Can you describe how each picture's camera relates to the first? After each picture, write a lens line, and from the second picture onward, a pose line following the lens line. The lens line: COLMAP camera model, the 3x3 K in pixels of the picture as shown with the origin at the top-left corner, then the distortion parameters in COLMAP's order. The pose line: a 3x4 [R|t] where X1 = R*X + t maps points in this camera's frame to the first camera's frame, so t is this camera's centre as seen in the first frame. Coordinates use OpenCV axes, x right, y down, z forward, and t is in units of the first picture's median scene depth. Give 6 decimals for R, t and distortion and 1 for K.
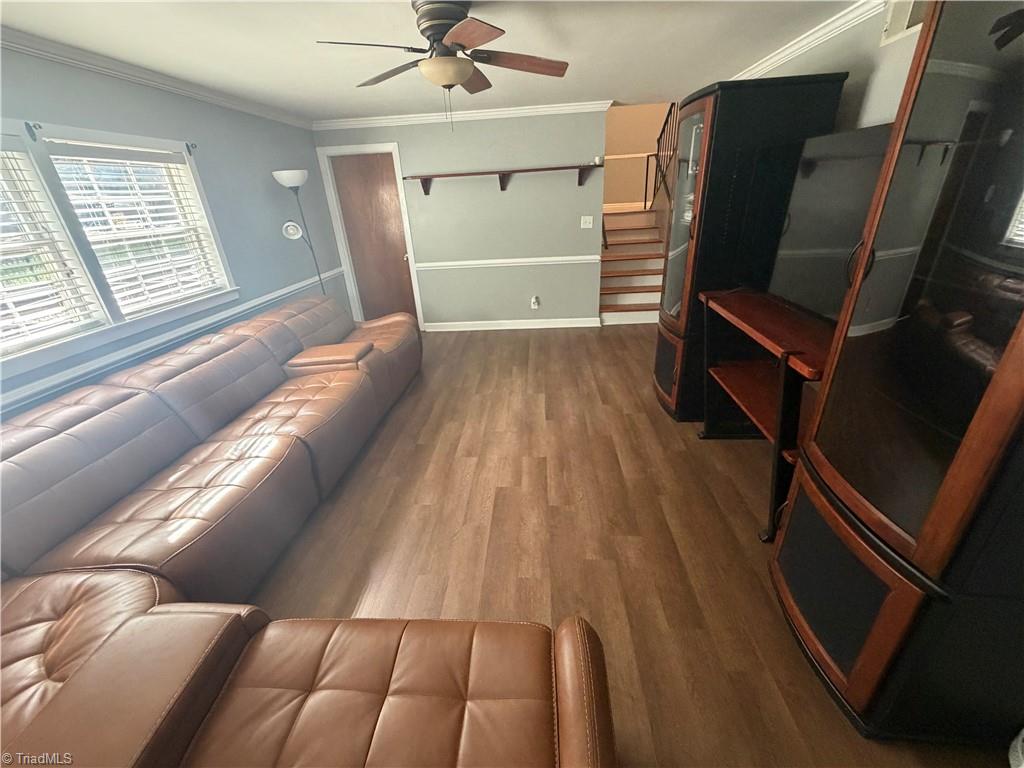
lens RADIAL K [[411.6, 0, 512.0], [0, 411.6, 384.0], [0, 0, 1]] dist [-0.000774, 0.000028]
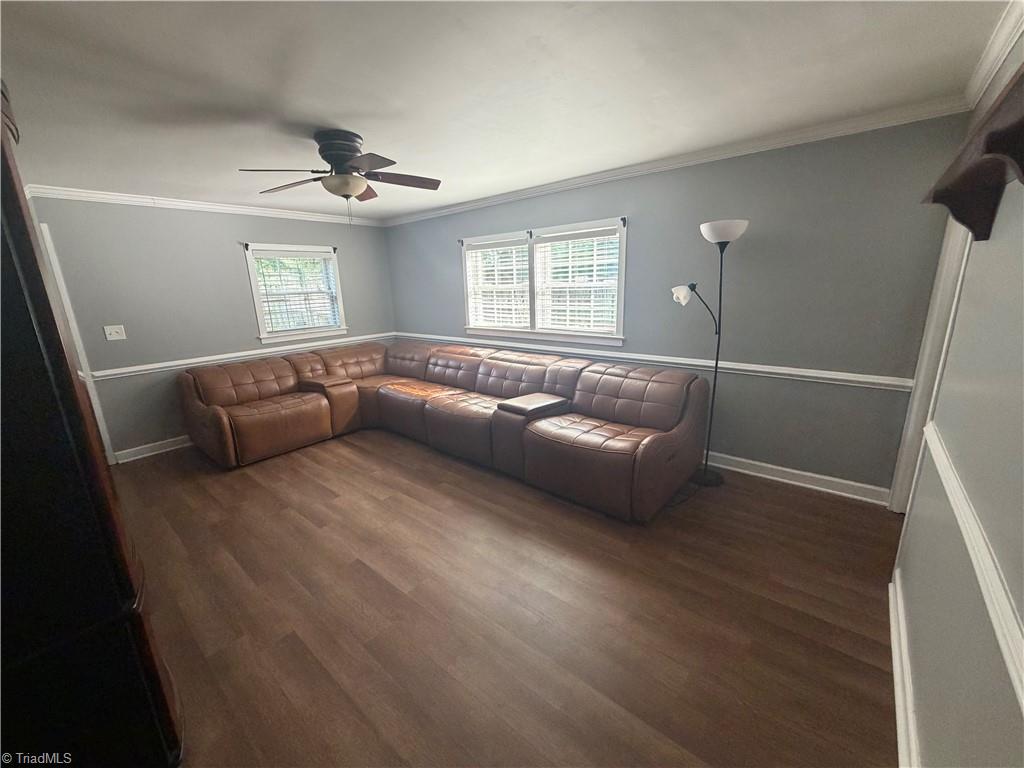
lens RADIAL K [[411.6, 0, 512.0], [0, 411.6, 384.0], [0, 0, 1]] dist [-0.000774, 0.000028]
pose [[-0.594697, 0.264712, -0.759120, 0.476051], [-0.276291, 0.819432, 0.502190, -0.745955], [0.754983, 0.508389, -0.414176, 1.598788]]
